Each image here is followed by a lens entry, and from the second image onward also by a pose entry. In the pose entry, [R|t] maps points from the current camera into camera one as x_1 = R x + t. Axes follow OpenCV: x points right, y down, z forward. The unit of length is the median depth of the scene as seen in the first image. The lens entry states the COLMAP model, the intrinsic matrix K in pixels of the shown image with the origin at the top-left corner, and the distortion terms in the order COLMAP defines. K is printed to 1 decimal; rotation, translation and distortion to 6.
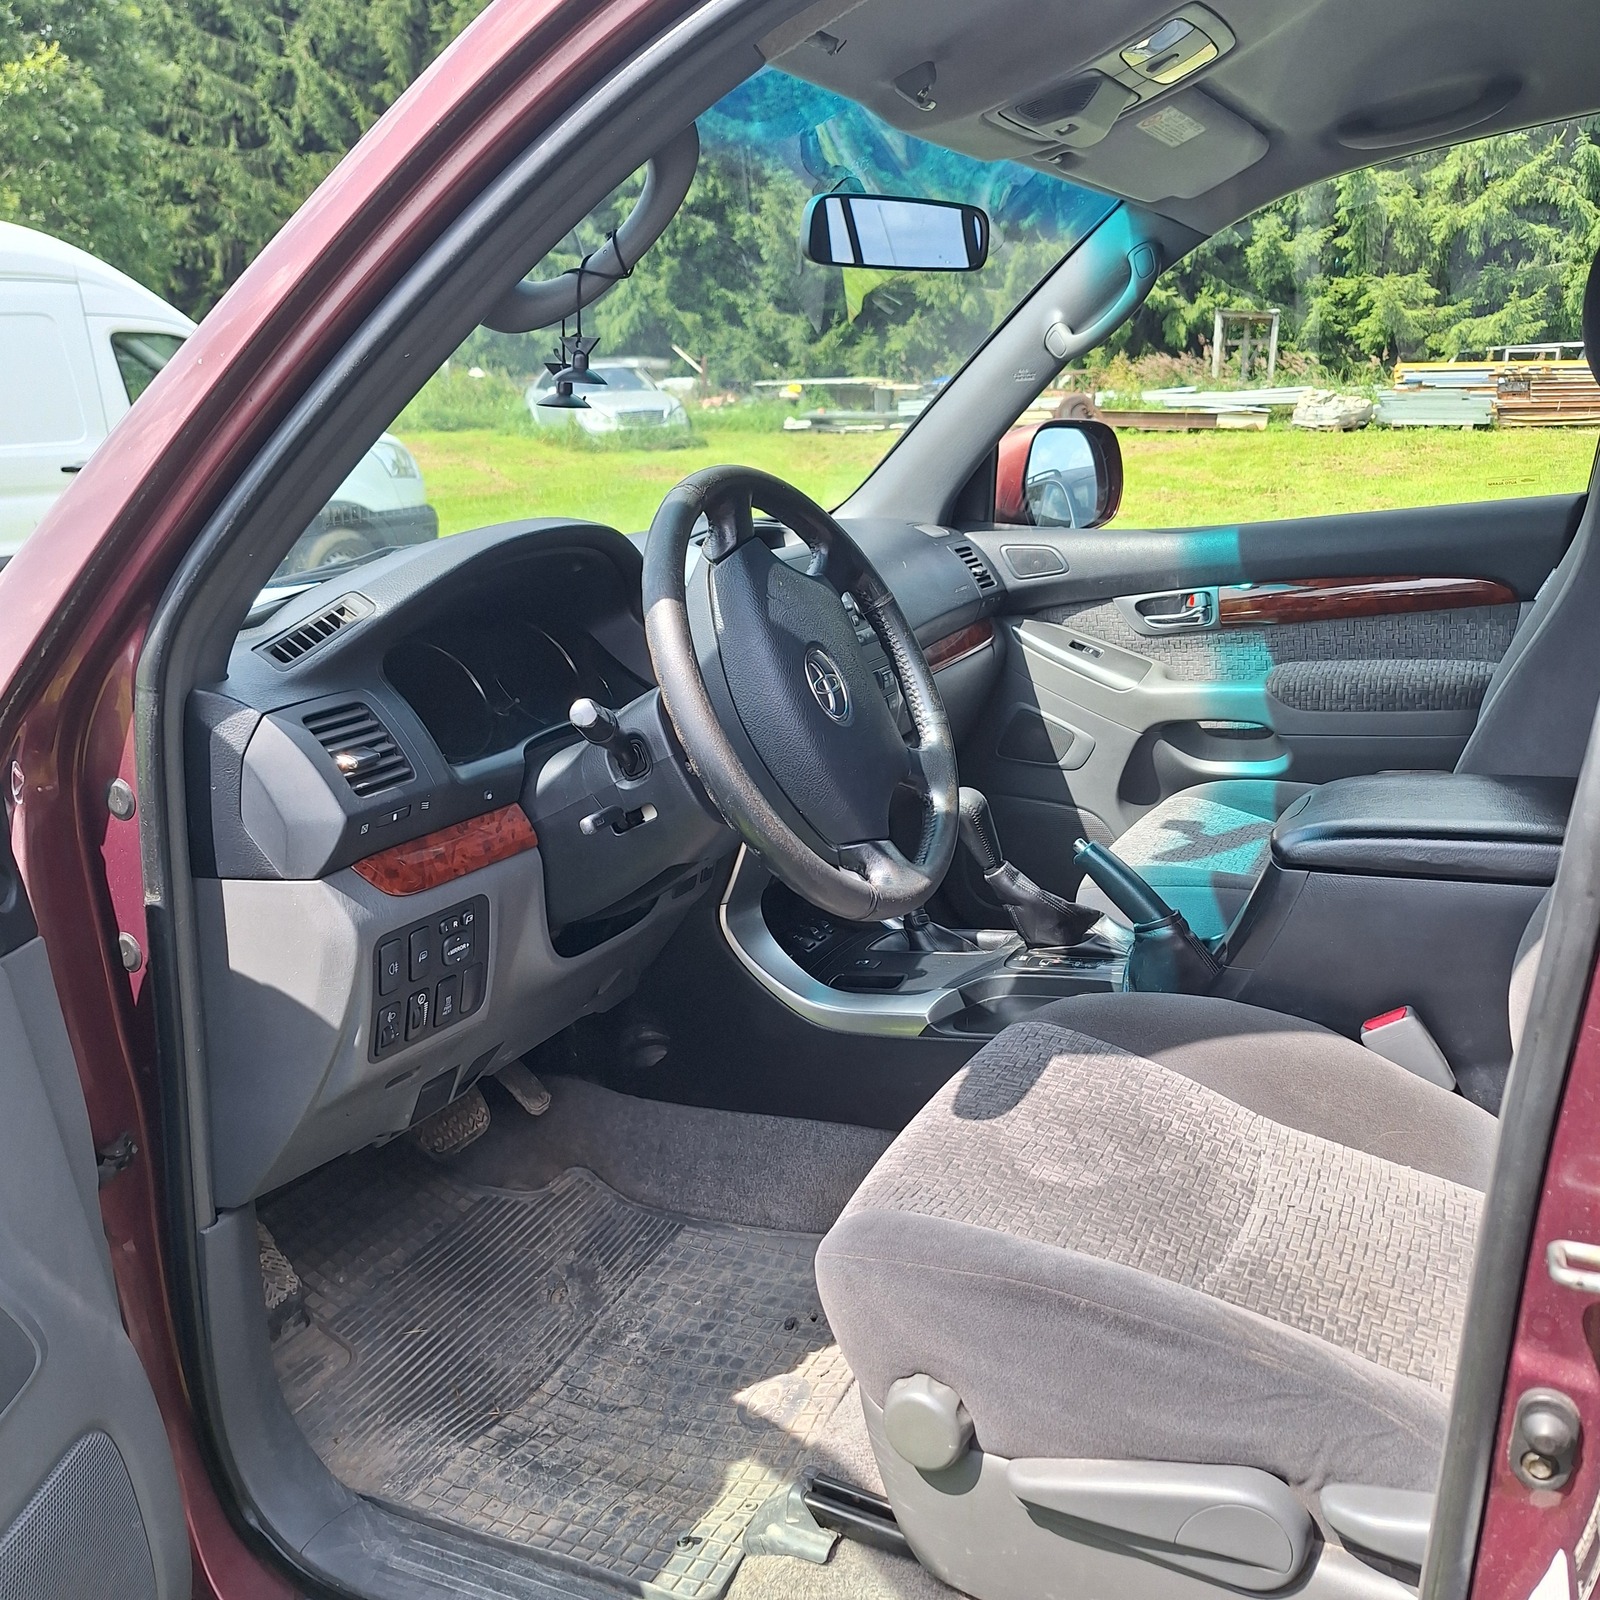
lens RADIAL K [[1522.6, 0, 799.9], [0, 1522.6, 776.6], [0, 0, 1]] dist [0.001320, -0.005001]
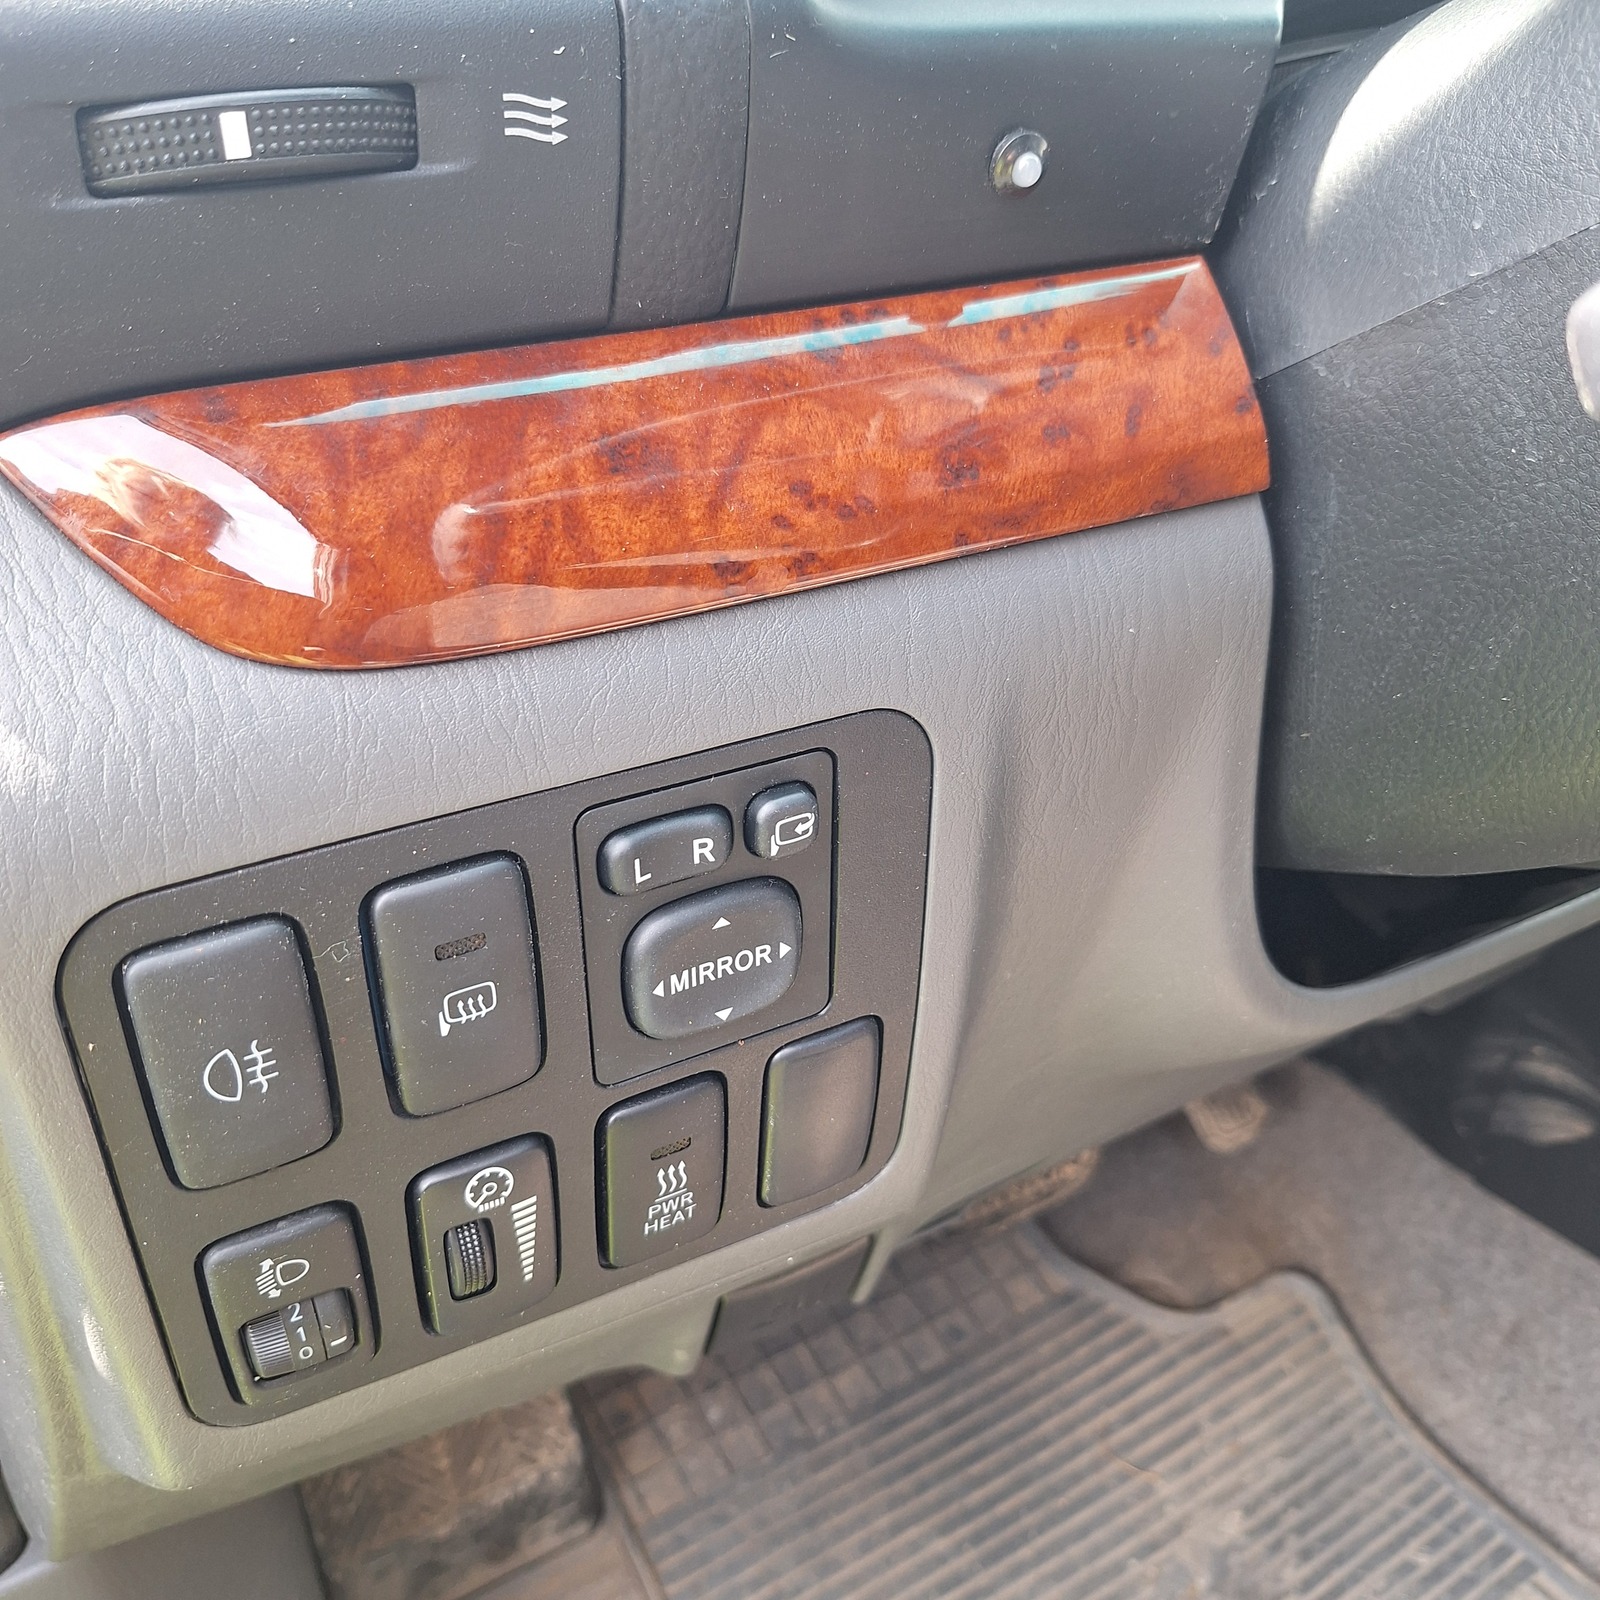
lens RADIAL K [[1522.6, 0, 799.9], [0, 1522.6, 776.6], [0, 0, 1]] dist [0.001320, -0.005001]
pose [[0.849398, 0.214844, -0.482043, -0.105516], [-0.109631, 0.965293, 0.237047, 0.035310], [0.516241, -0.148501, 0.843471, 0.695604]]
